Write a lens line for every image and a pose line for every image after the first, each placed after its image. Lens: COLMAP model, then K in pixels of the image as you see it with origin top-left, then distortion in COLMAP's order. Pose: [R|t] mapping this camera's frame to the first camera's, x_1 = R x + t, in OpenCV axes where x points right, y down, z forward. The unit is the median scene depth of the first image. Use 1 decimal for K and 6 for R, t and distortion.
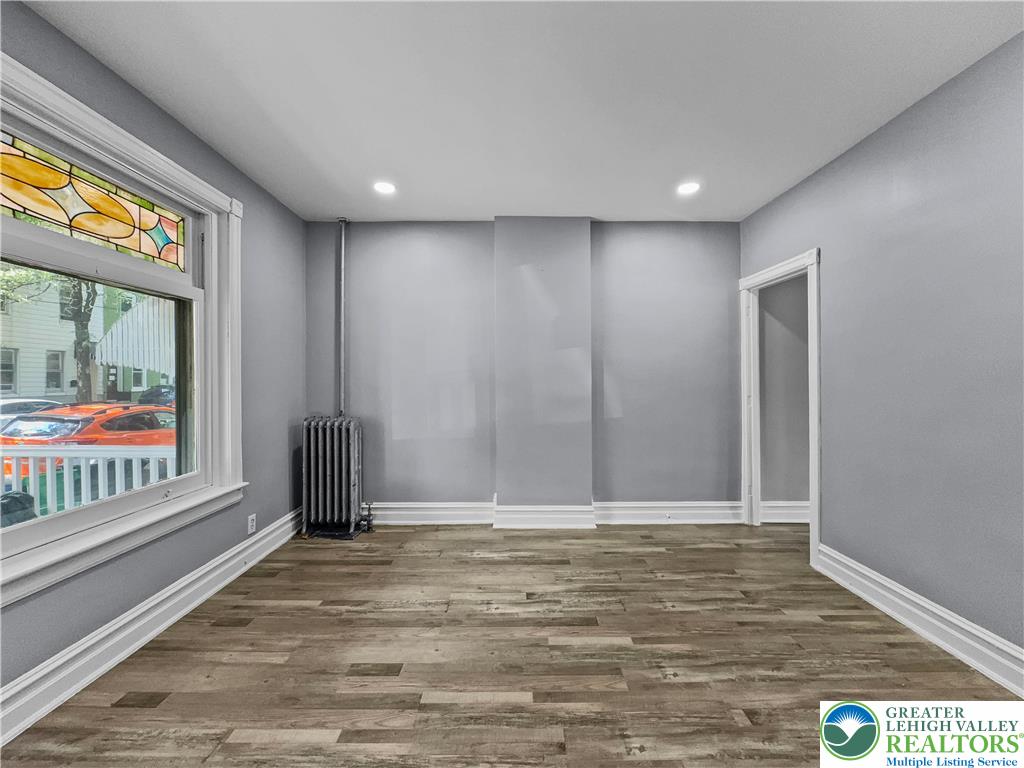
lens RADIAL K [[419.5, 0, 505.4], [0, 419.5, 383.7], [0, 0, 1]] dist [-0.003341, 0.000972]
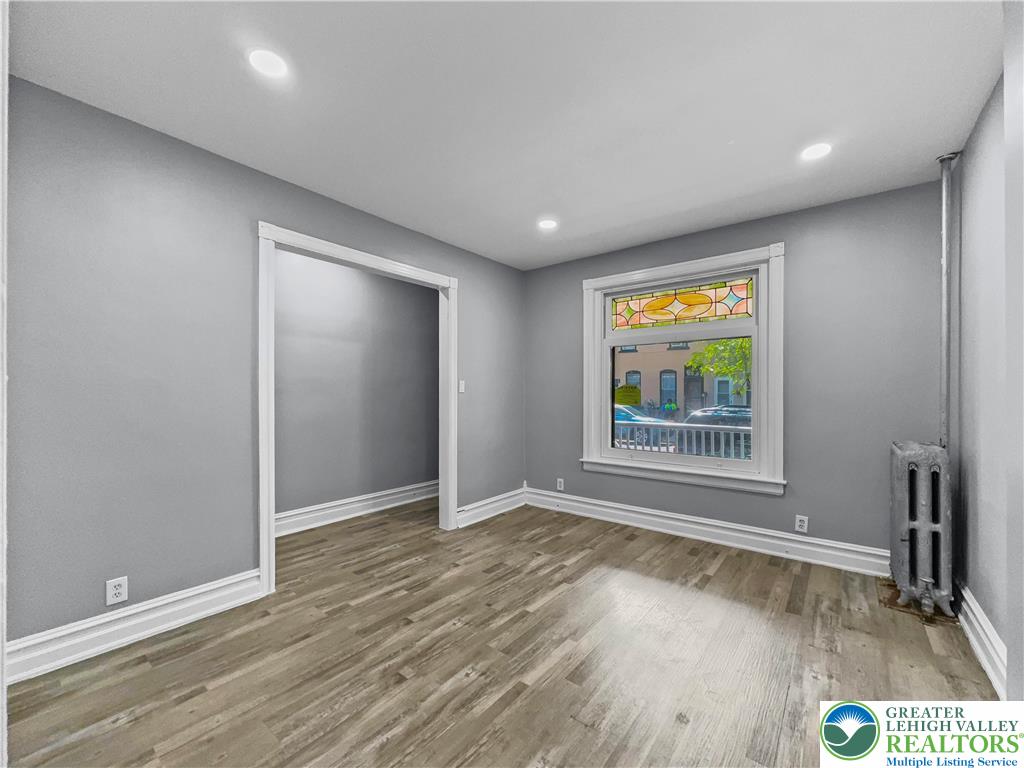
lens RADIAL K [[419.5, 0, 517.0], [0, 419.5, 391.2], [0, 0, 1]] dist [-0.003341, 0.000972]
pose [[-0.612666, -0.001595, -0.790341, 1.180136], [-0.008583, 0.999952, 0.004635, -0.018672], [0.790296, 0.009623, -0.612650, 1.766181]]
